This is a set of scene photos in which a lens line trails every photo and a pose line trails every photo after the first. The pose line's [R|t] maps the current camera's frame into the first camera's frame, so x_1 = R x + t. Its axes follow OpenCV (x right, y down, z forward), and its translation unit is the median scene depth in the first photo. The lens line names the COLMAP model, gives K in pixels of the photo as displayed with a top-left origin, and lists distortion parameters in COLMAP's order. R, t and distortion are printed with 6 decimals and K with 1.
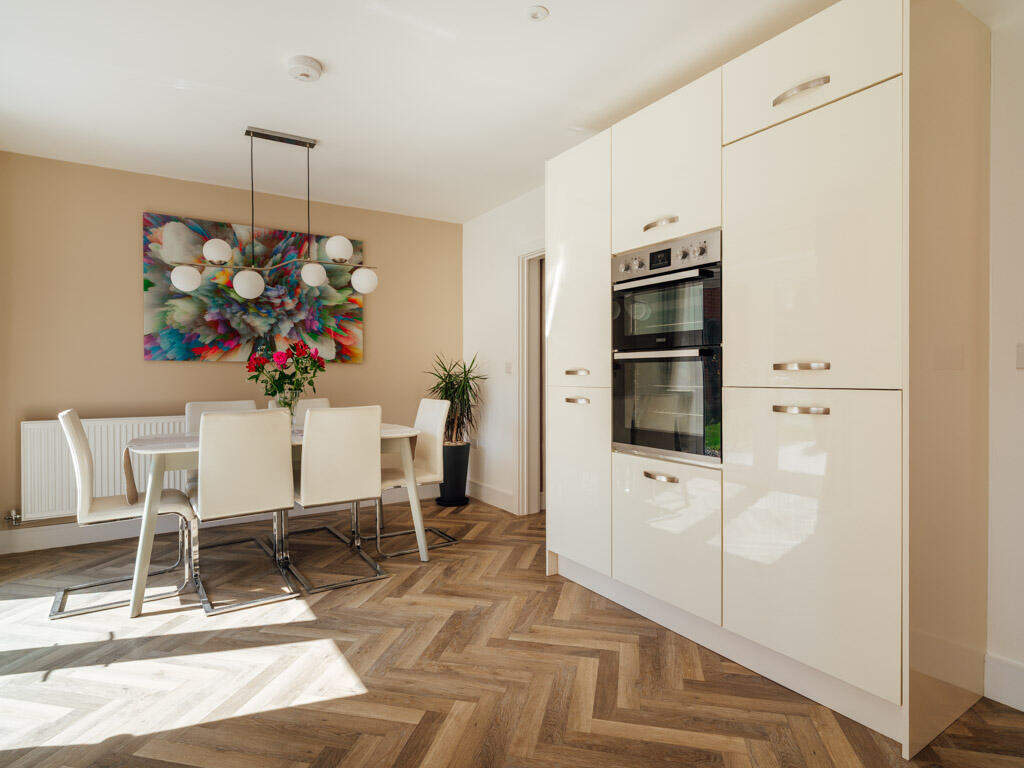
lens RADIAL K [[555.5, 0, 508.7], [0, 555.5, 381.1], [0, 0, 1]] dist [0.004855, 0.000719]
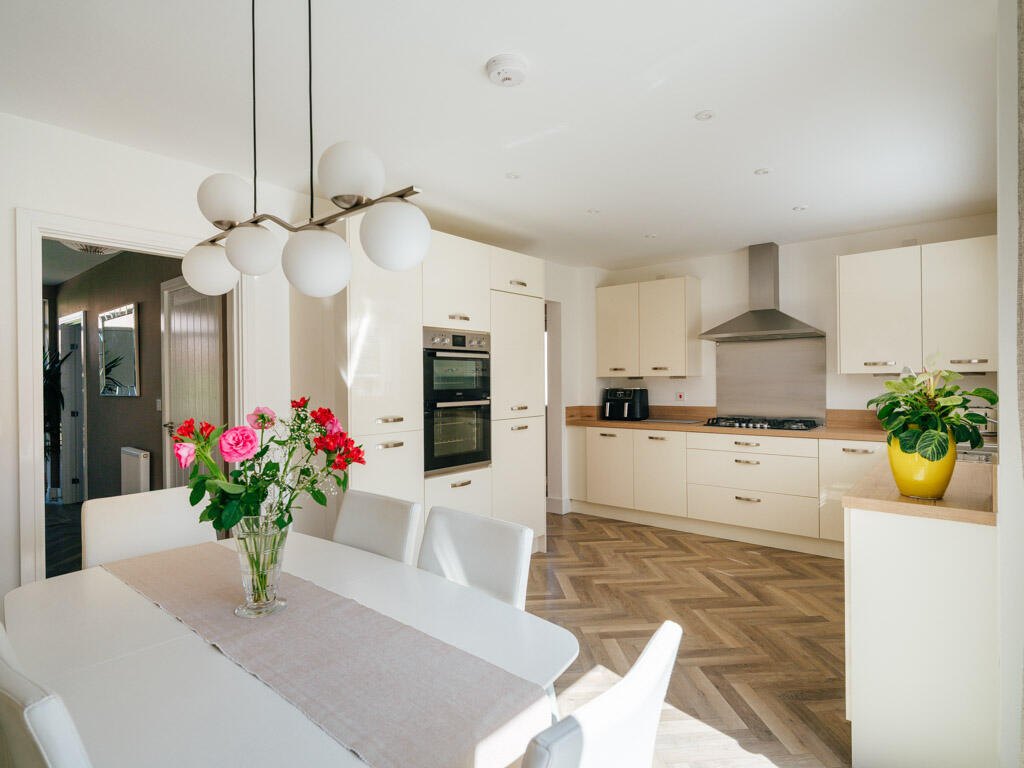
lens RADIAL K [[555.5, 0, 509.7], [0, 555.5, 382.6], [0, 0, 1]] dist [0.004855, 0.000719]
pose [[-0.298625, 0.003286, 0.954365, -1.248546], [0.019792, 0.999800, 0.002750, -0.108551], [-0.954165, 0.019710, -0.298631, 1.353669]]
